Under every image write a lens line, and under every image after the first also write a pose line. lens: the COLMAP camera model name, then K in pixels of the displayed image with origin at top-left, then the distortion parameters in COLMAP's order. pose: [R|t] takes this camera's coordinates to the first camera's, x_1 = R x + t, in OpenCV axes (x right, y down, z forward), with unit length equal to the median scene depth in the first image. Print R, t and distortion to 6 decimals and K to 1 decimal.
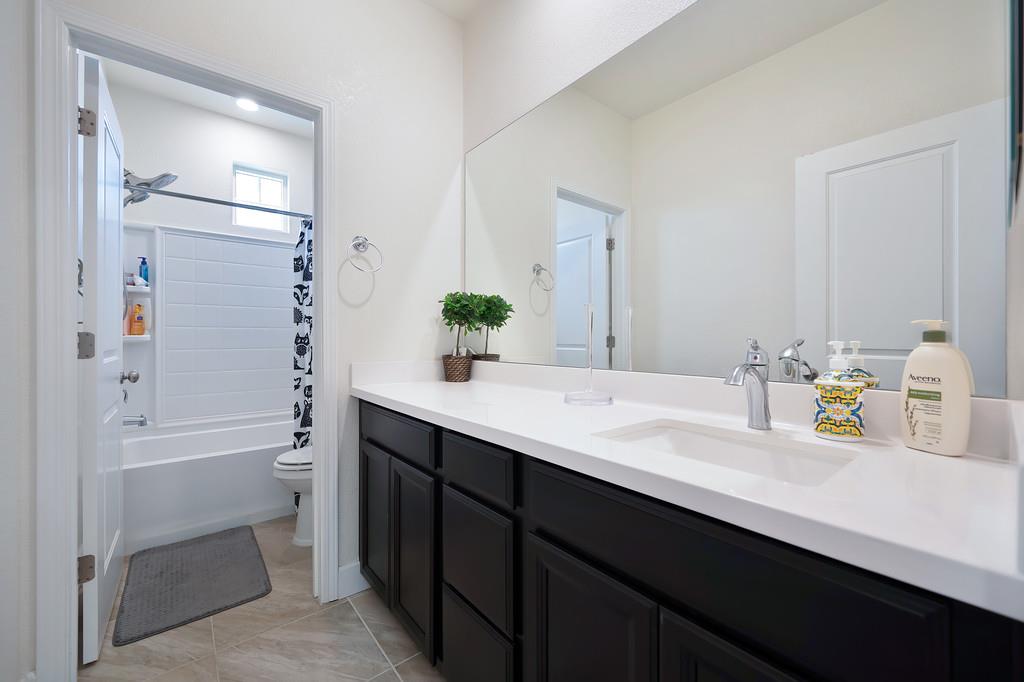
lens RADIAL K [[402.6, 0, 513.7], [0, 402.6, 342.6], [0, 0, 1]] dist [0.001338, -0.000319]
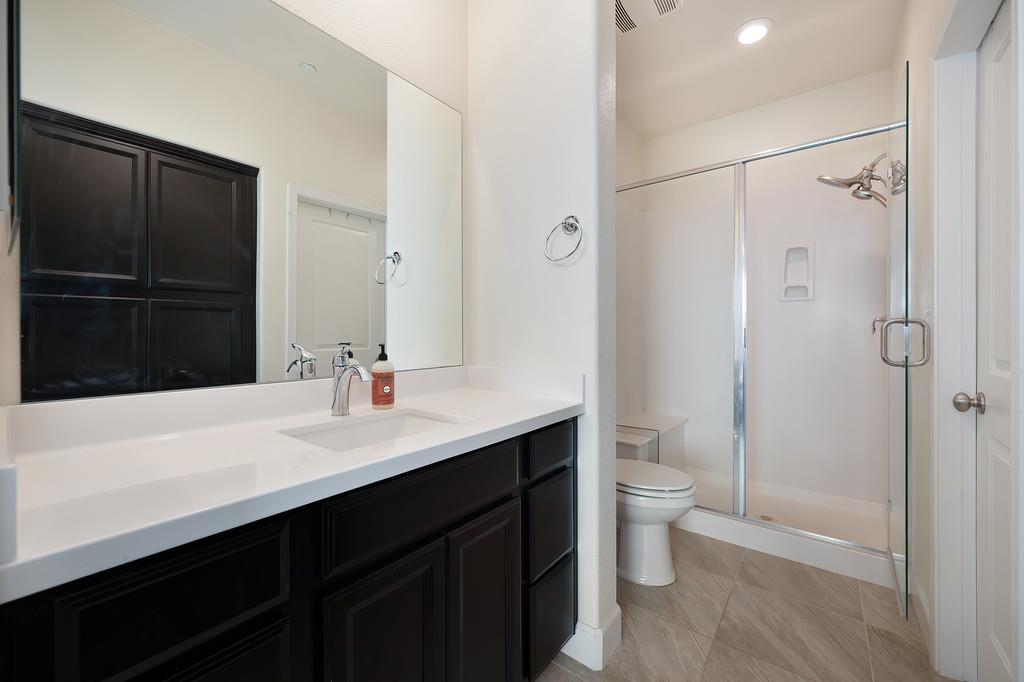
lens RADIAL K [[407.0, 0, 515.6], [0, 407.0, 334.5], [0, 0, 1]] dist [0.000649, 0.000184]
pose [[-0.222918, -0.002648, 0.974834, -1.319862], [-0.001658, 0.999996, 0.002338, -0.027205], [-0.974836, -0.001095, -0.222922, 1.815172]]
